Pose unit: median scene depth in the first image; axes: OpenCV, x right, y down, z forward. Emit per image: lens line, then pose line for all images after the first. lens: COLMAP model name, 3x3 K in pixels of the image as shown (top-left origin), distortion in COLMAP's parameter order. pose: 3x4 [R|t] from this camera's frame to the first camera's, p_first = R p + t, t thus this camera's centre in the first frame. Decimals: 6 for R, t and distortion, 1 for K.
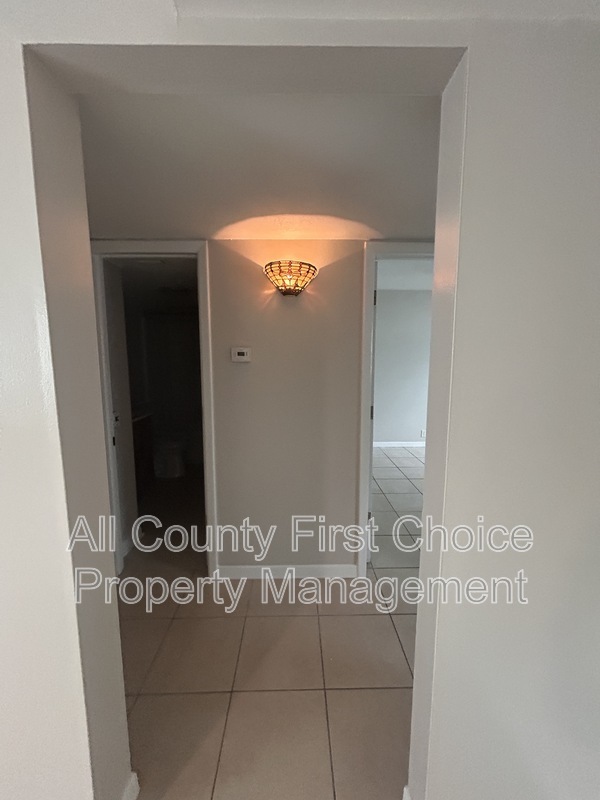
lens RADIAL K [[320.2, 0, 300.0], [0, 320.2, 400.0], [0, 0, 1]] dist [-0.016740, 0.000084]
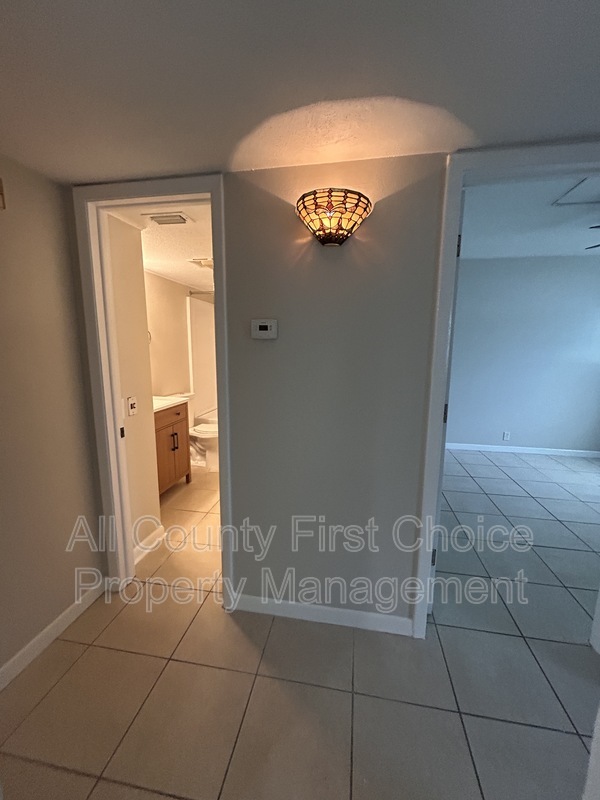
lens RADIAL K [[320.2, 0, 300.0], [0, 320.2, 400.0], [0, 0, 1]] dist [-0.016740, 0.000084]
pose [[0.980394, 0.040999, -0.192734, 0.051379], [-0.034814, 0.998768, 0.035370, -0.005348], [0.193946, -0.027967, 0.980613, 0.287037]]
